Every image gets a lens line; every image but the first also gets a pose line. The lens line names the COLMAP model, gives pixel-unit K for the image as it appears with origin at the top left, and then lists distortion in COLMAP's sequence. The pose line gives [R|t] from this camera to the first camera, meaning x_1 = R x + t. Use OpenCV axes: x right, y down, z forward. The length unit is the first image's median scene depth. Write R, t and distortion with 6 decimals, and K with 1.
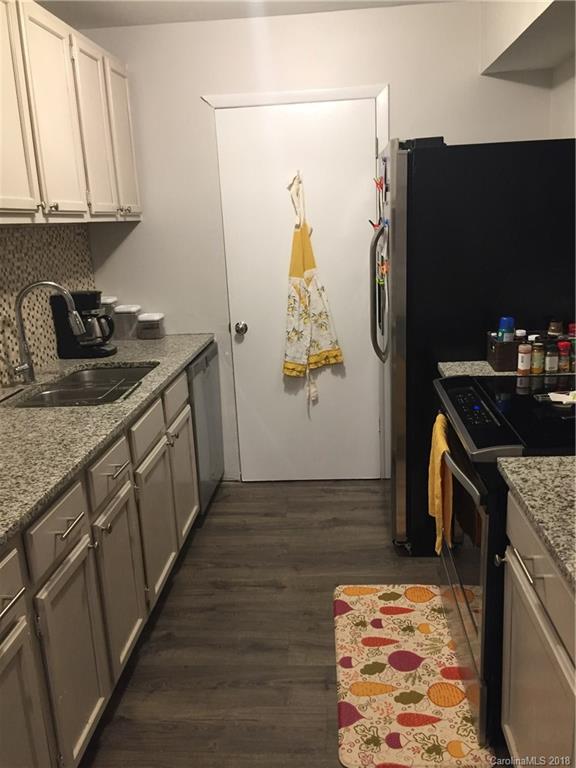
lens RADIAL K [[652.6, 0, 290.3], [0, 652.6, 387.4], [0, 0, 1]] dist [0.071949, -0.101404]
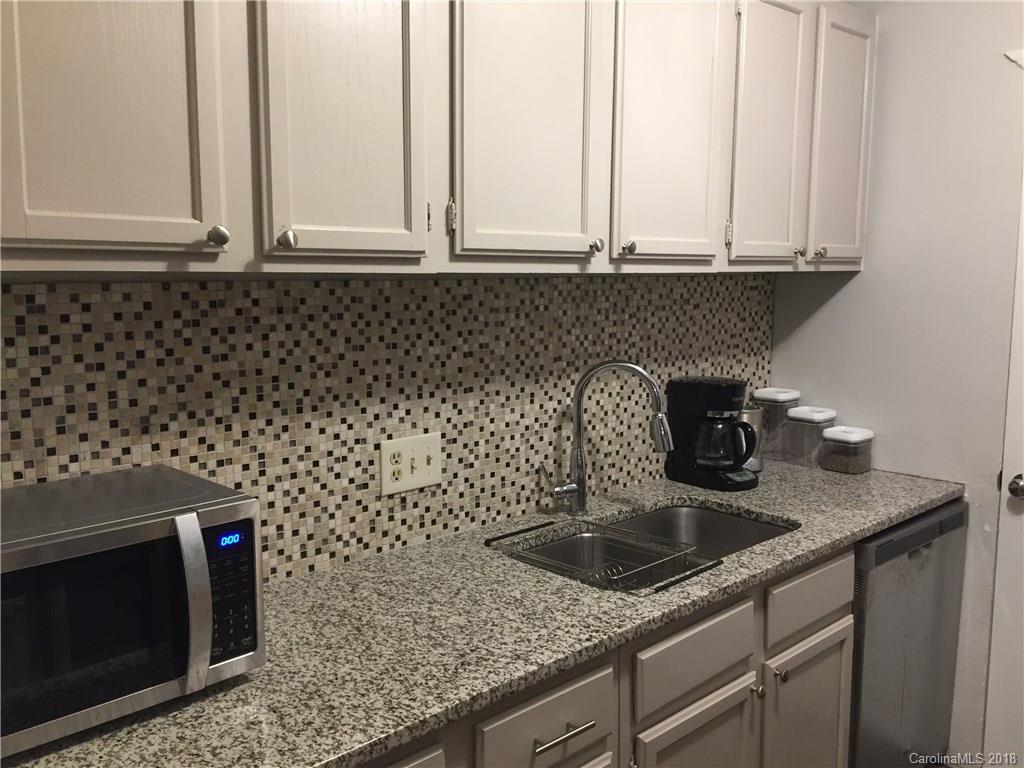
lens RADIAL K [[870.1, 0, 509.1], [0, 870.1, 379.3], [0, 0, 1]] dist [0.071949, -0.101404]
pose [[0.730816, 0.128789, -0.670314, 0.107773], [-0.202386, 0.978763, -0.032601, -0.092296], [0.651880, 0.159488, 0.741361, 0.303546]]
